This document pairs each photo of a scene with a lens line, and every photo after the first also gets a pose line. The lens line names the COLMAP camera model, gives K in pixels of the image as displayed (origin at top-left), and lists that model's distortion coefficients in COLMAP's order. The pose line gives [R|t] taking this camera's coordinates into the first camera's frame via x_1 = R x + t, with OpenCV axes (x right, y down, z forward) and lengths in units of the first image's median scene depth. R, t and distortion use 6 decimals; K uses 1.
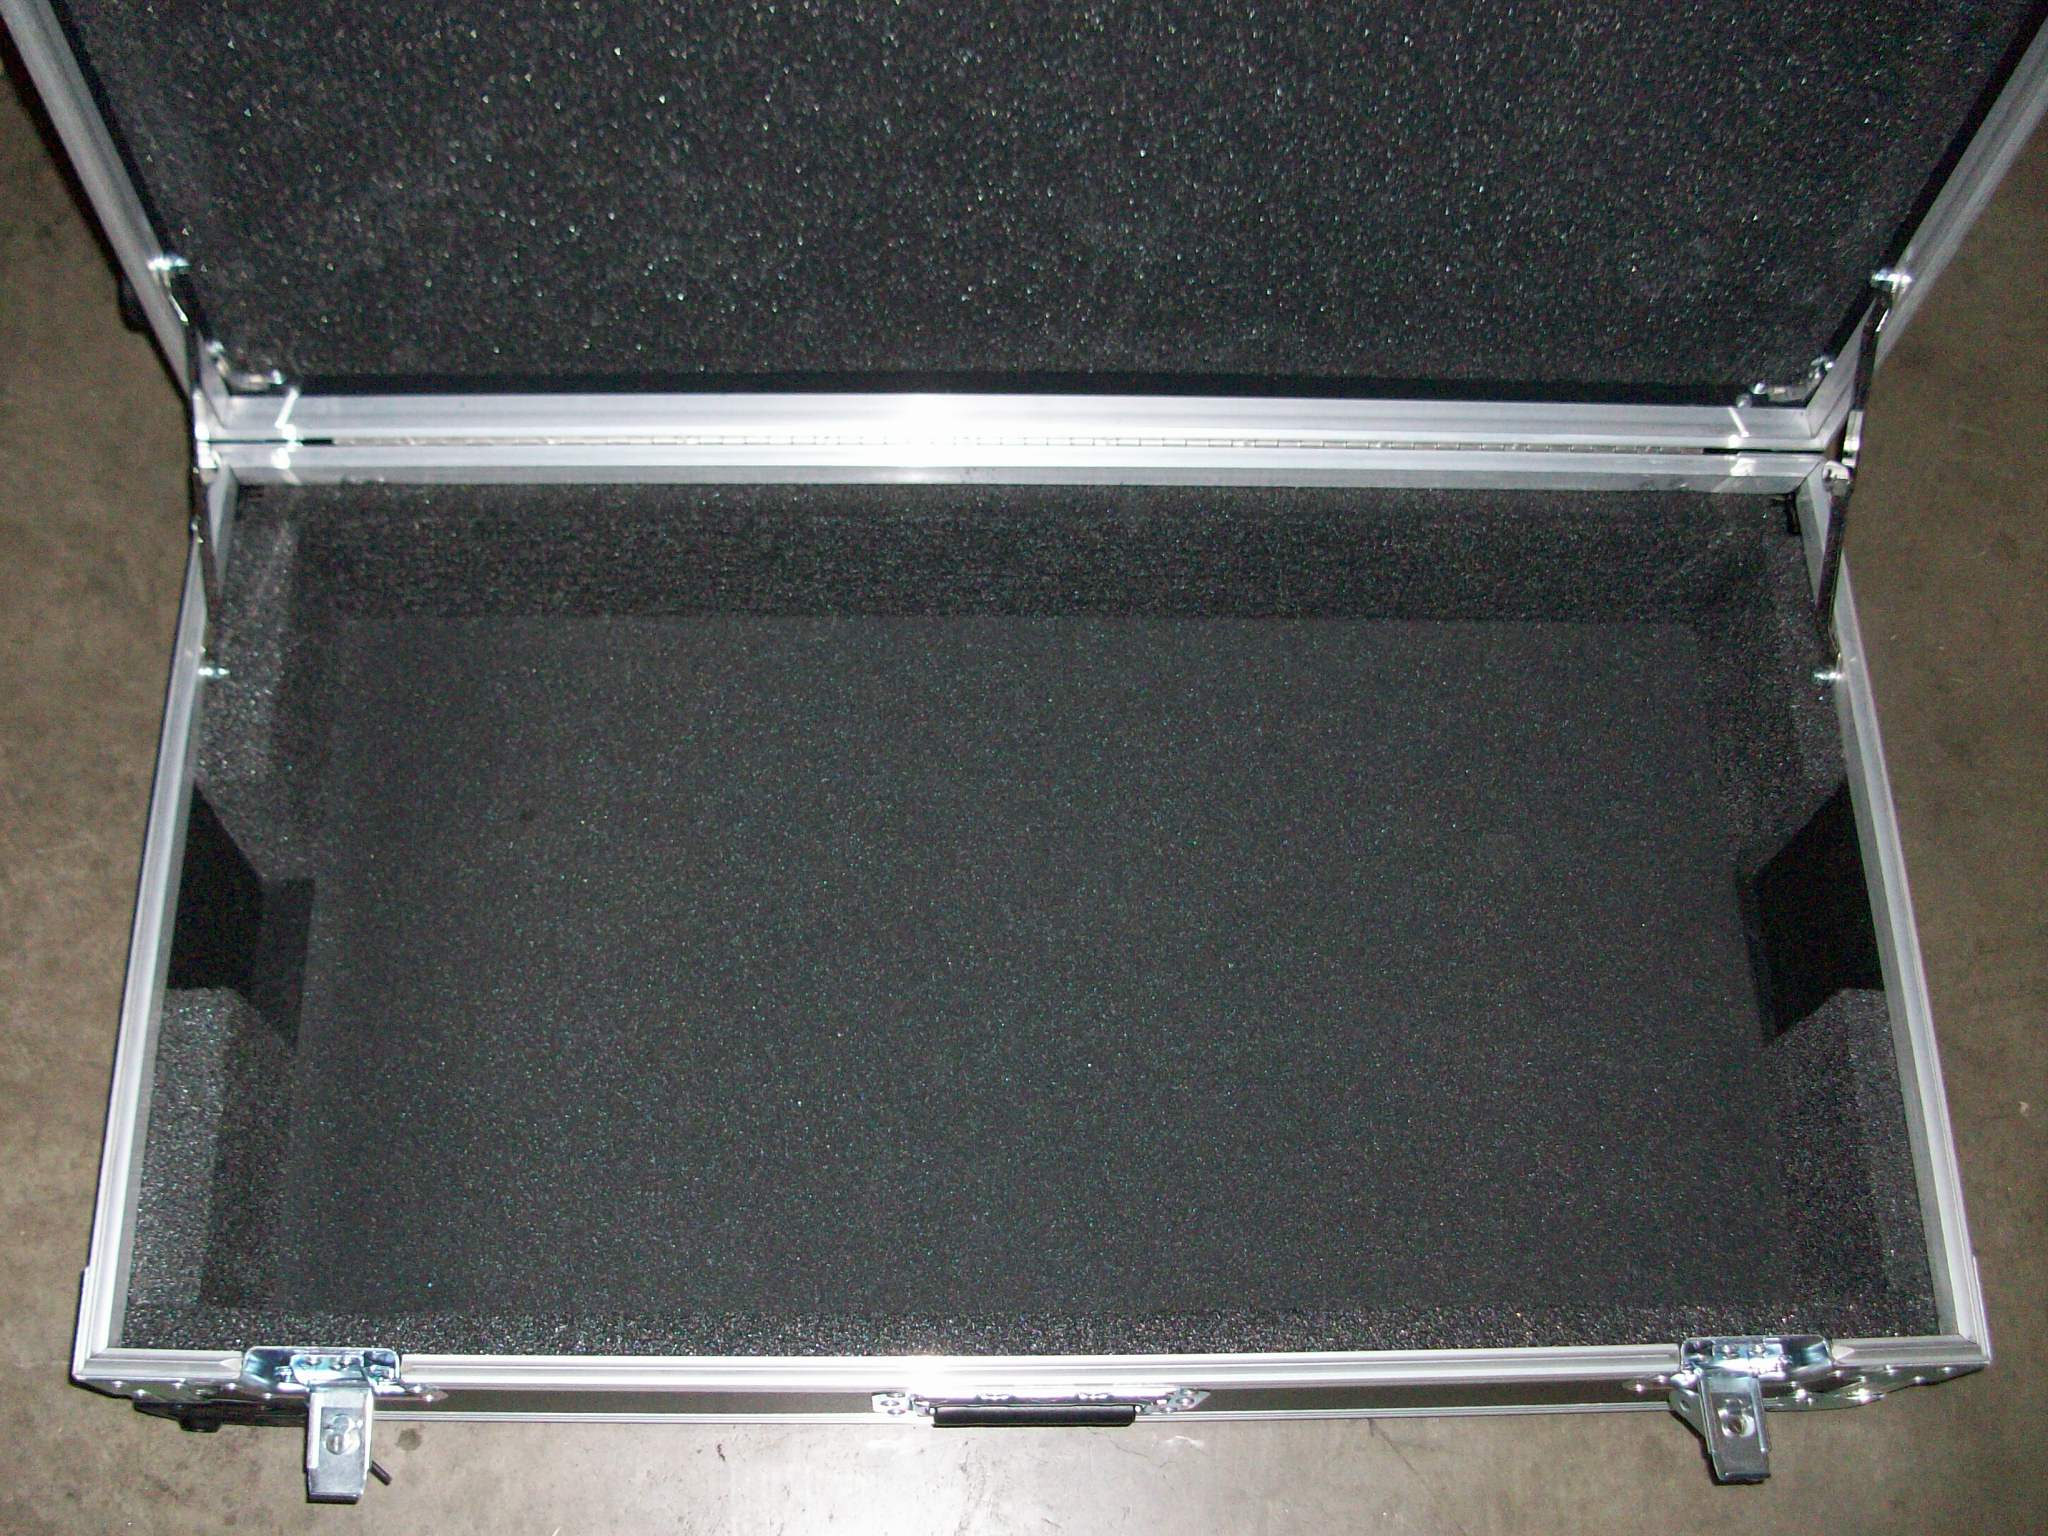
lens RADIAL K [[2113.3, 0, 966.3], [0, 2113.3, 822.0], [0, 0, 1]] dist [-0.156504, 0.120757]
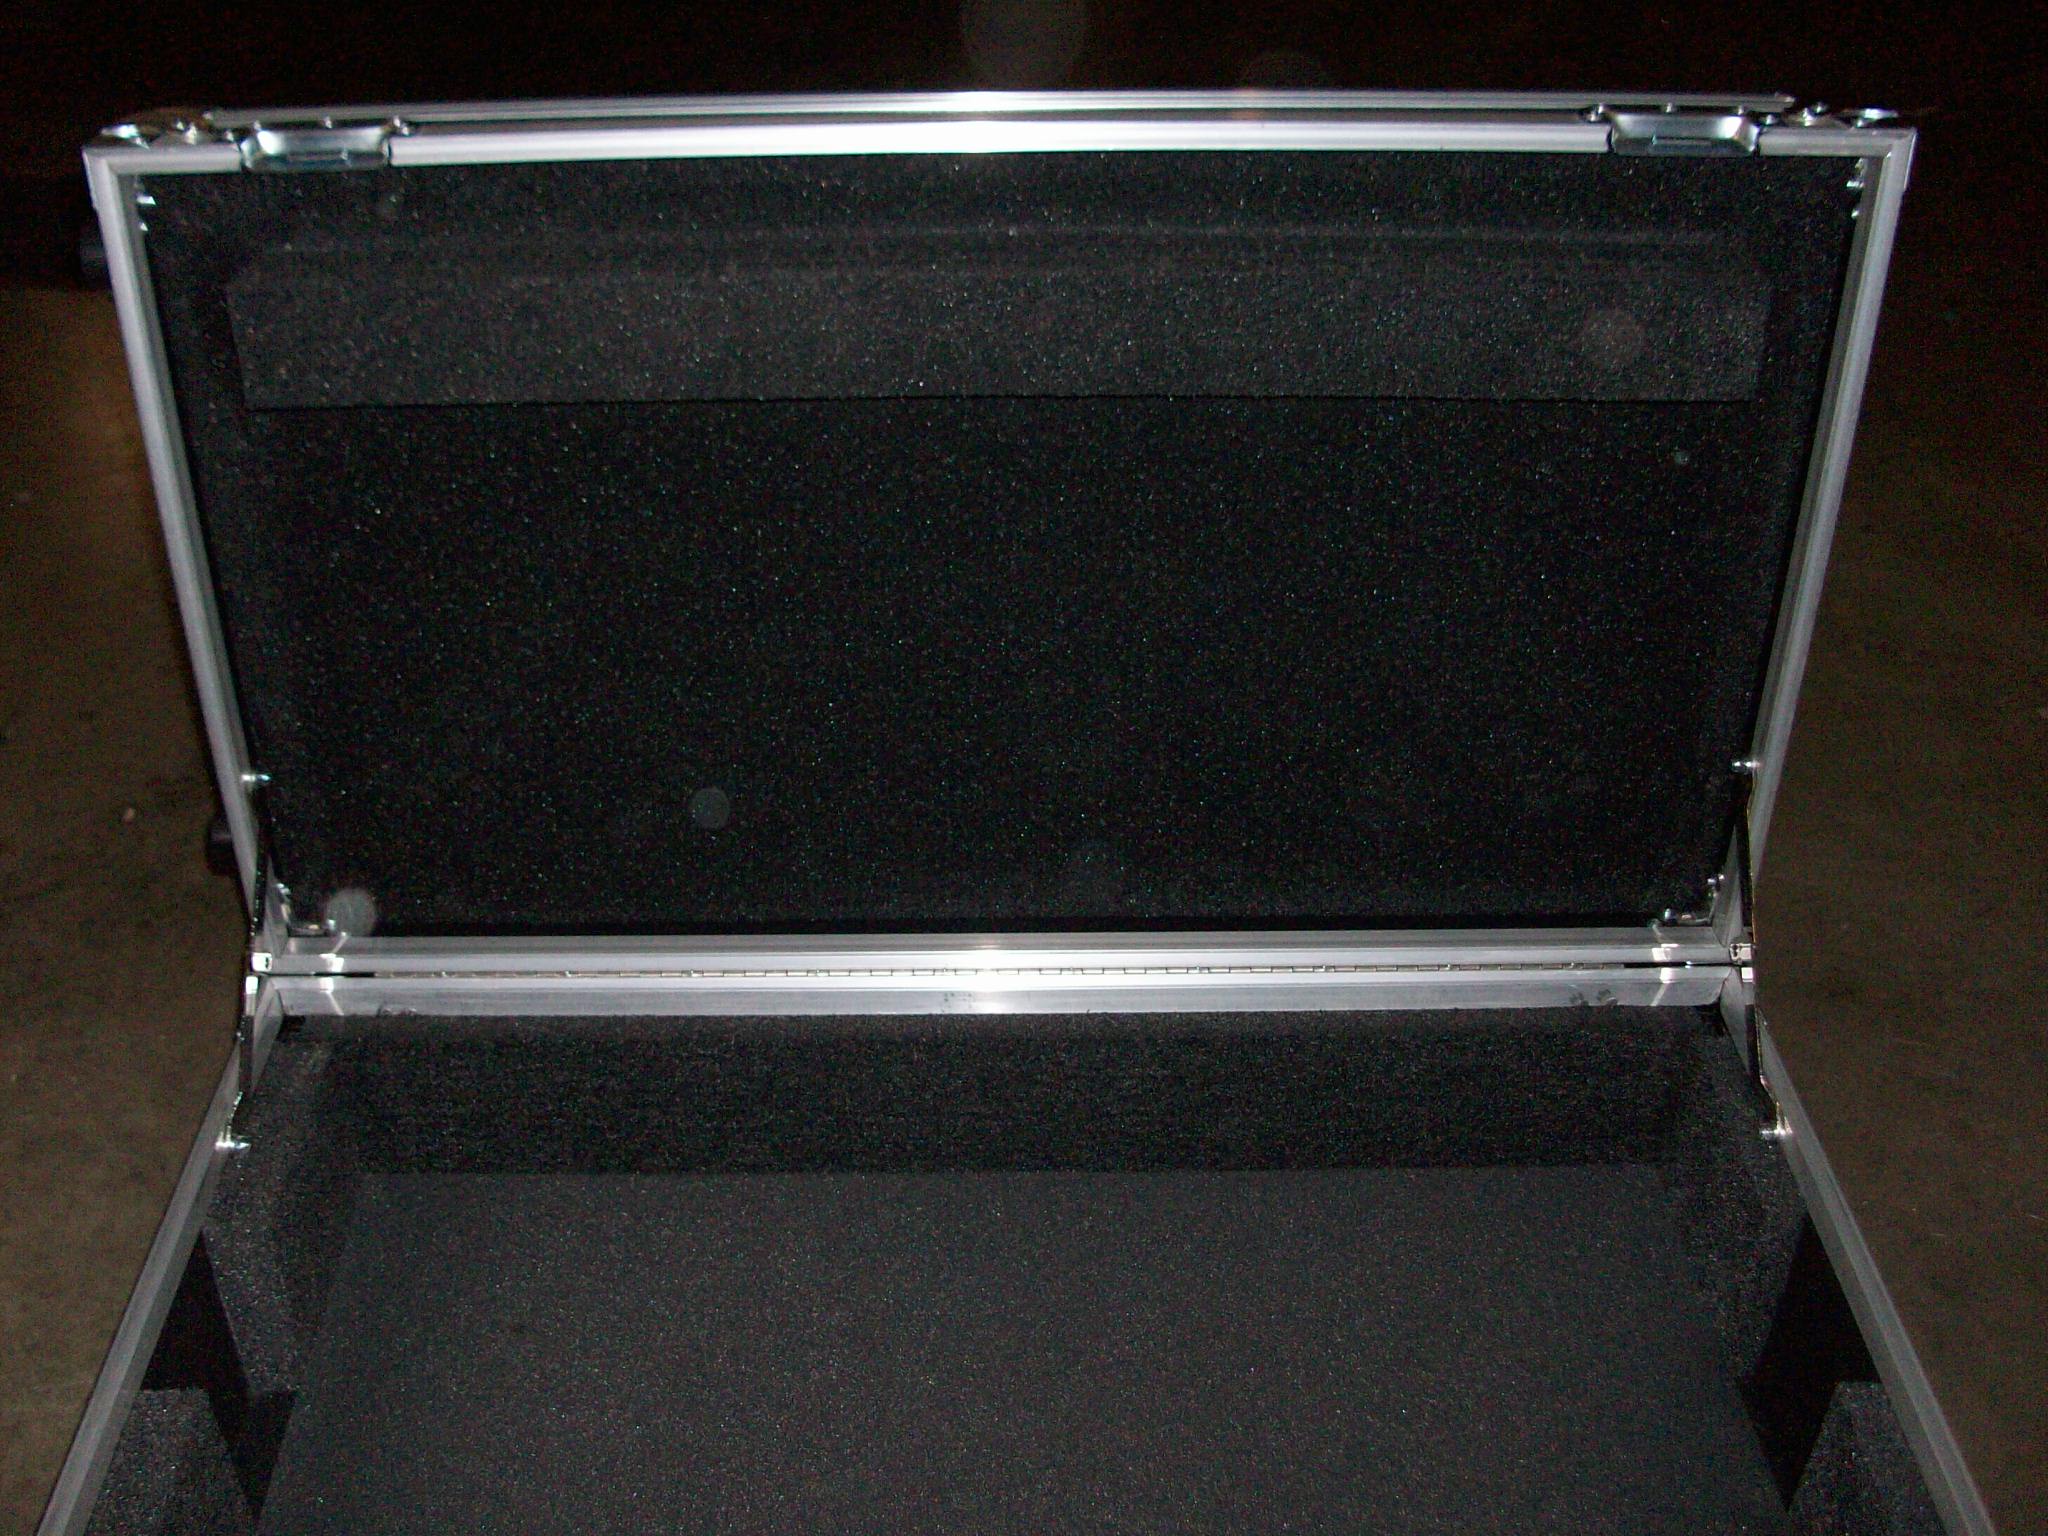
lens RADIAL K [[2113.3, 0, 966.3], [0, 2113.3, 822.0], [0, 0, 1]] dist [-0.156504, 0.120757]
pose [[0.999355, -0.024509, -0.026227, 0.042046], [0.006465, 0.841571, -0.540108, 0.348643], [0.035310, 0.539591, 0.841187, 0.027338]]
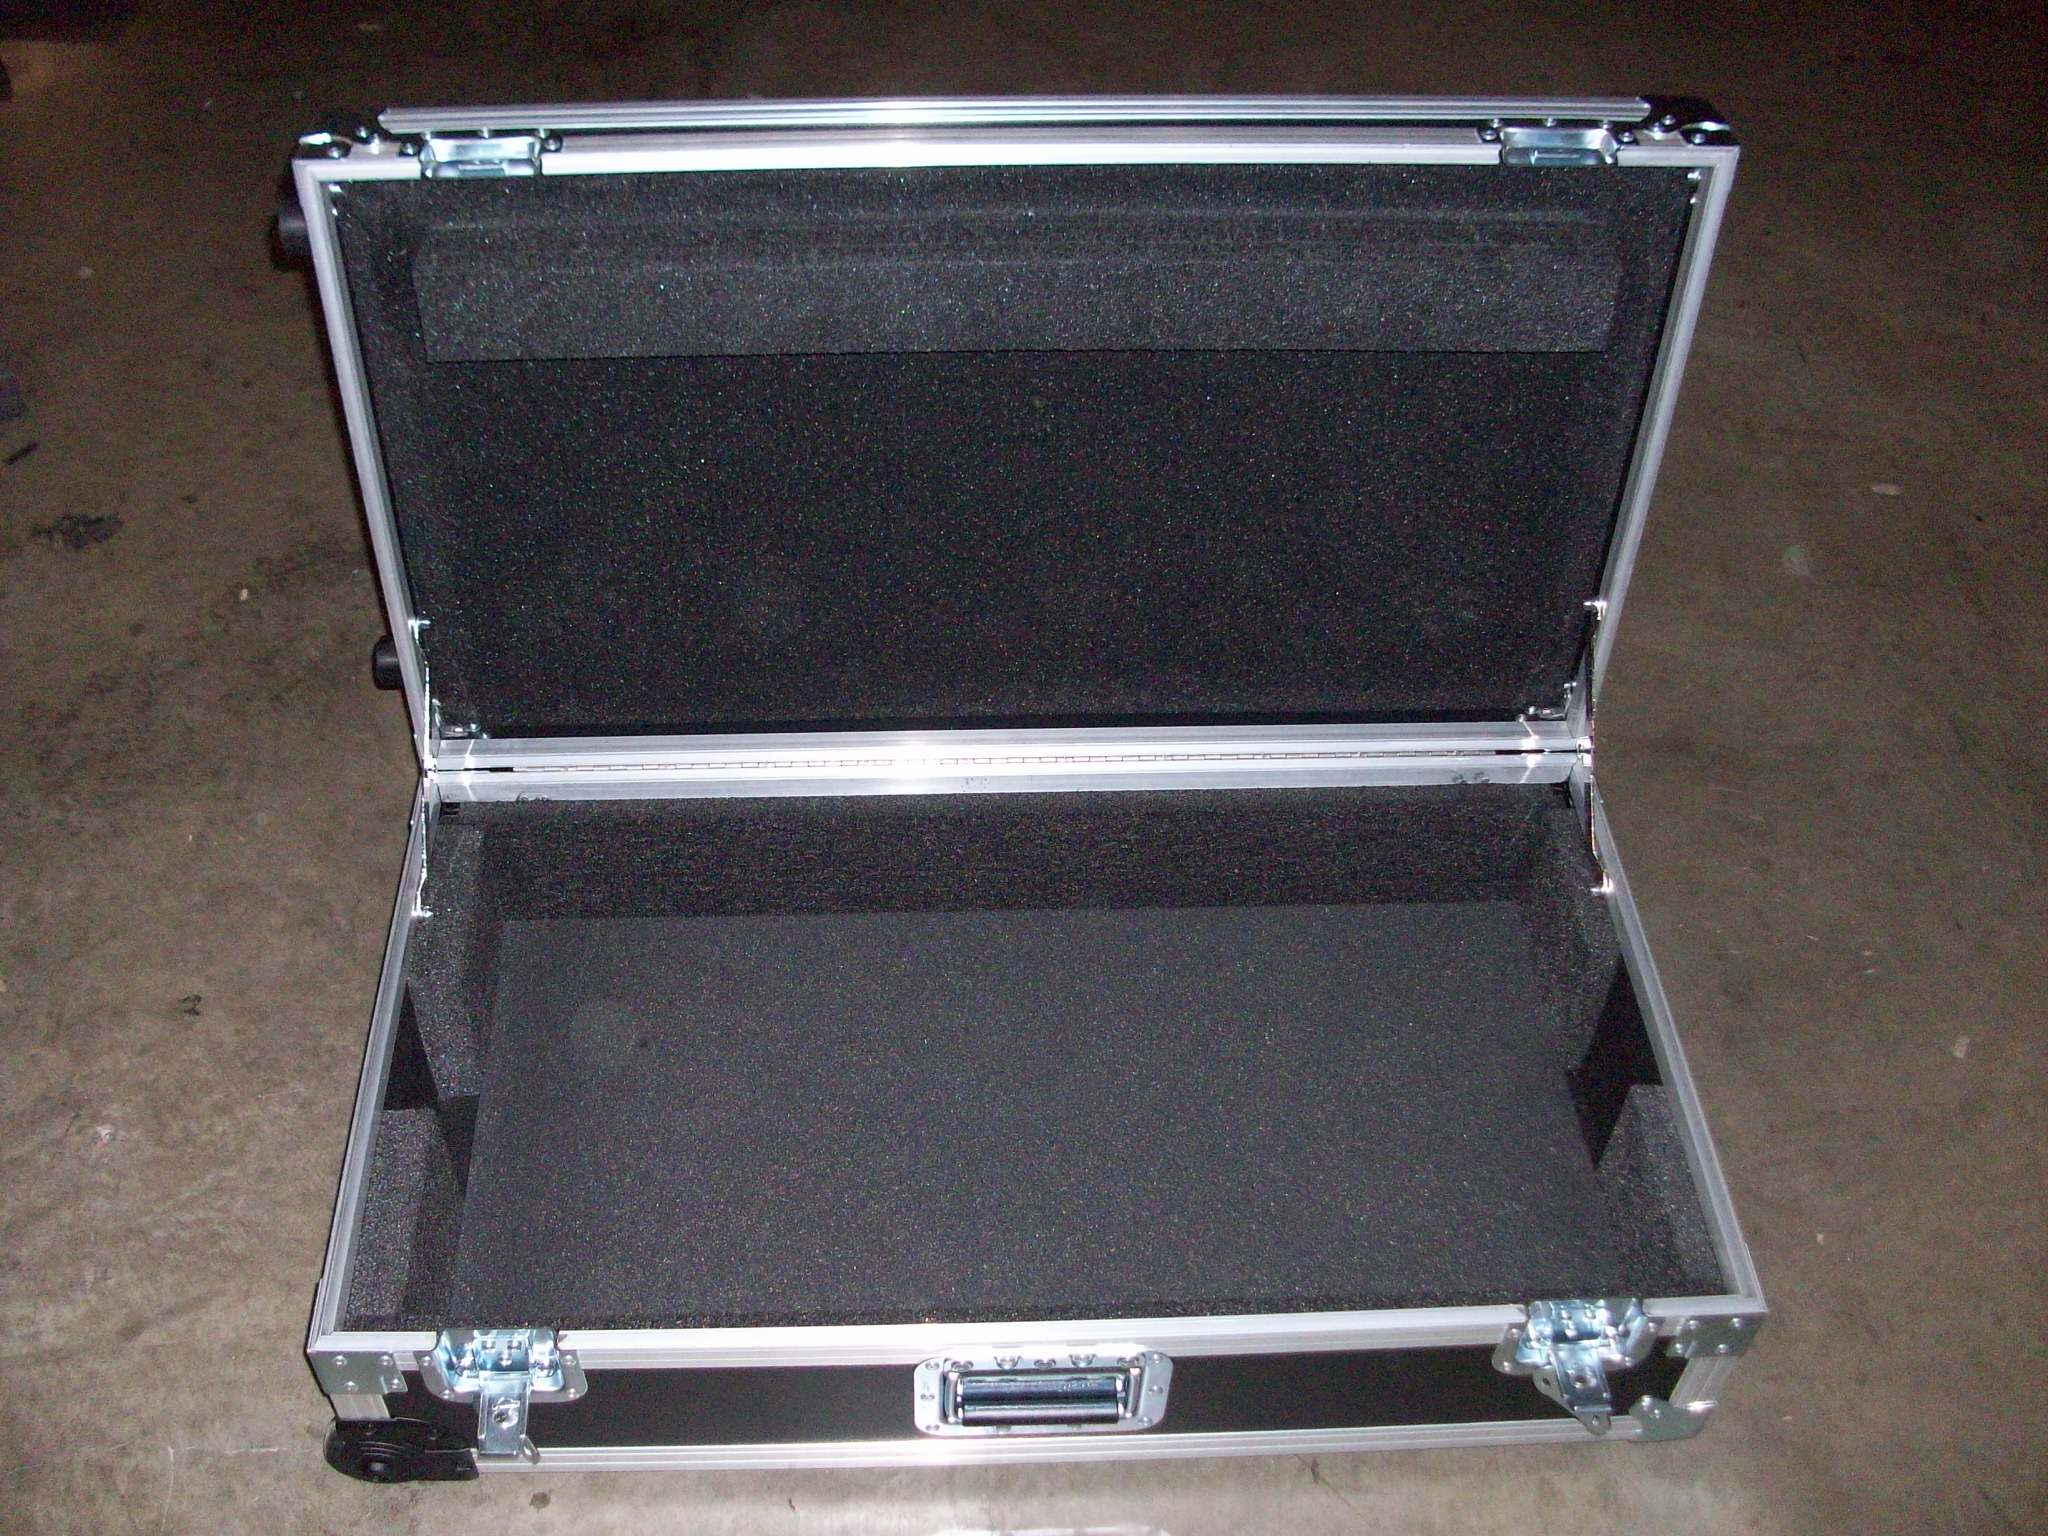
lens RADIAL K [[2113.3, 0, 966.3], [0, 2113.3, 822.0], [0, 0, 1]] dist [-0.156504, 0.120757]
pose [[0.999542, -0.029959, 0.004370, -0.006742], [0.029443, 0.928258, -0.370770, 0.378303], [0.007052, 0.370728, 0.928715, -0.294533]]
